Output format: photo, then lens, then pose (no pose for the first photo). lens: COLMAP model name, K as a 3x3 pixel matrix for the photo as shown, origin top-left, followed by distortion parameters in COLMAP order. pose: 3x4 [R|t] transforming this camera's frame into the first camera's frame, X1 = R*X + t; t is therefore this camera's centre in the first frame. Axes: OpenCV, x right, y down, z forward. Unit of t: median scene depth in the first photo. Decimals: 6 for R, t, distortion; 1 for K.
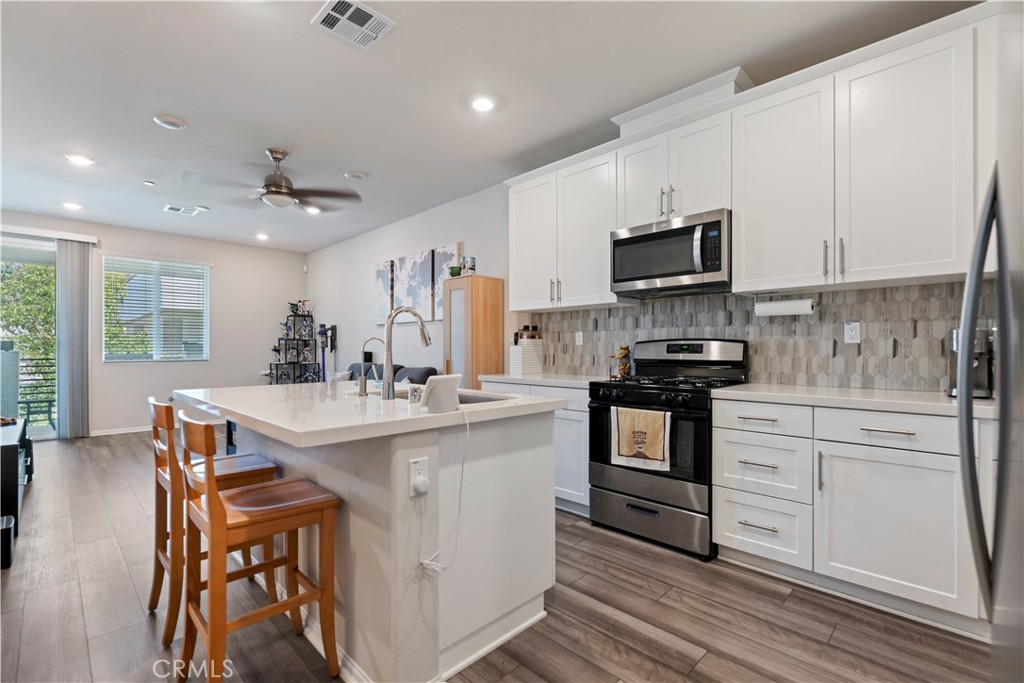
lens RADIAL K [[457.9, 0, 512.4], [0, 457.9, 350.4], [0, 0, 1]] dist [0.000021, -0.000077]
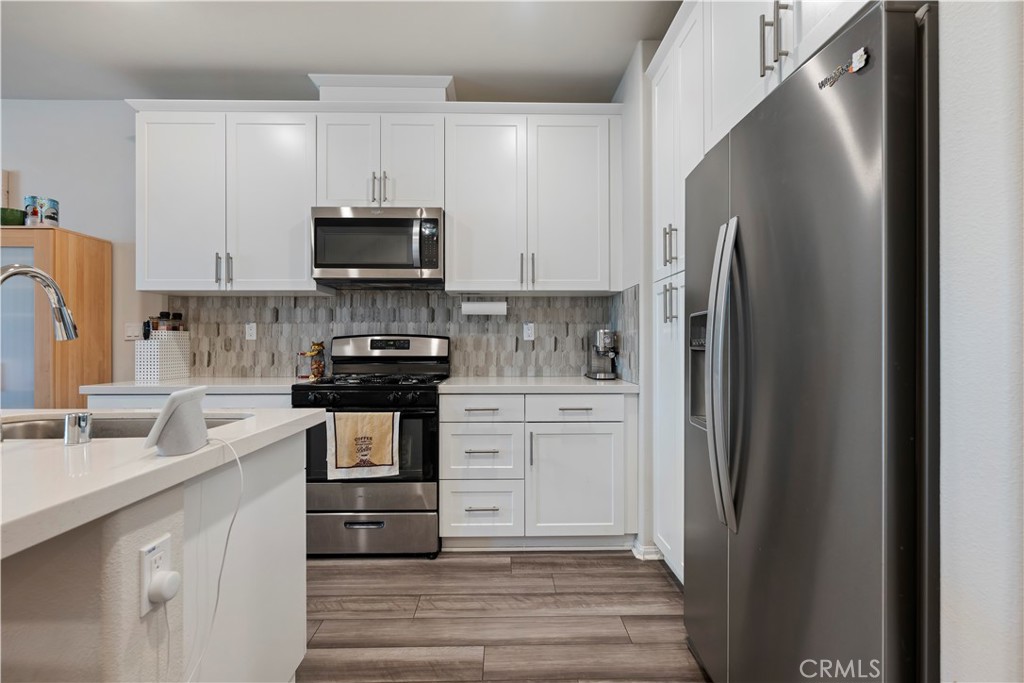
lens RADIAL K [[462.6, 0, 512.1], [0, 462.6, 343.9], [0, 0, 1]] dist [-0.000109, 0.000227]
pose [[0.697149, 0.001931, 0.716923, -0.176075], [0.002214, 0.999986, -0.004847, 0.000165], [-0.716922, 0.004967, 0.697135, 0.169622]]
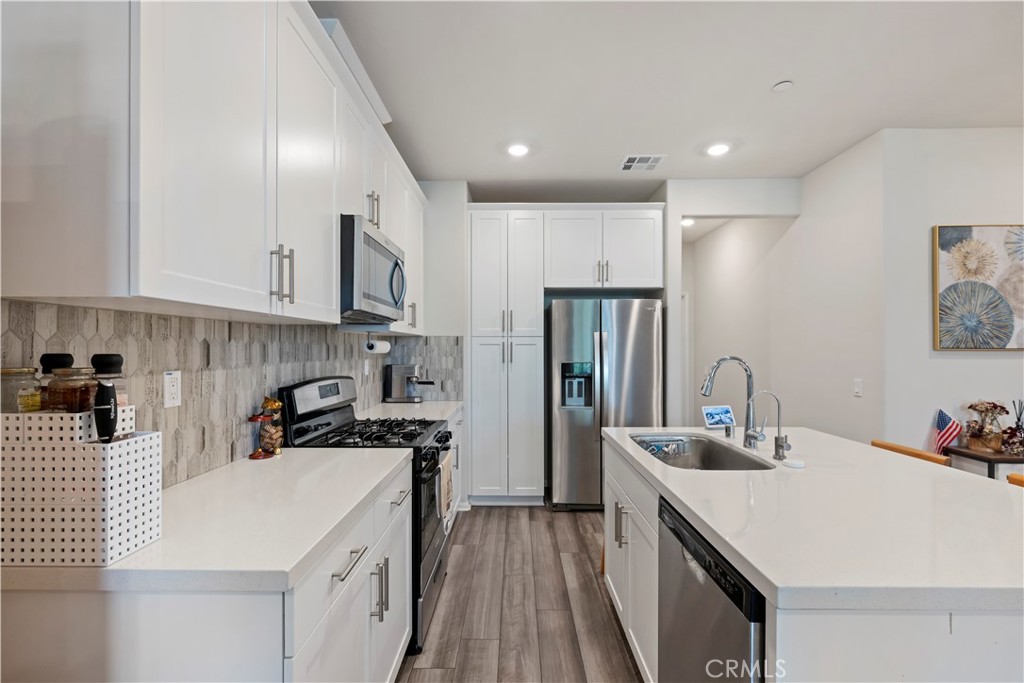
lens RADIAL K [[462.6, 0, 512.1], [0, 462.6, 343.9], [0, 0, 1]] dist [-0.000109, 0.000227]
pose [[-0.698819, 0.008450, 0.715248, -0.501602], [0.001514, 0.999945, -0.010335, -0.091864], [-0.715297, -0.006139, -0.698794, 1.633743]]
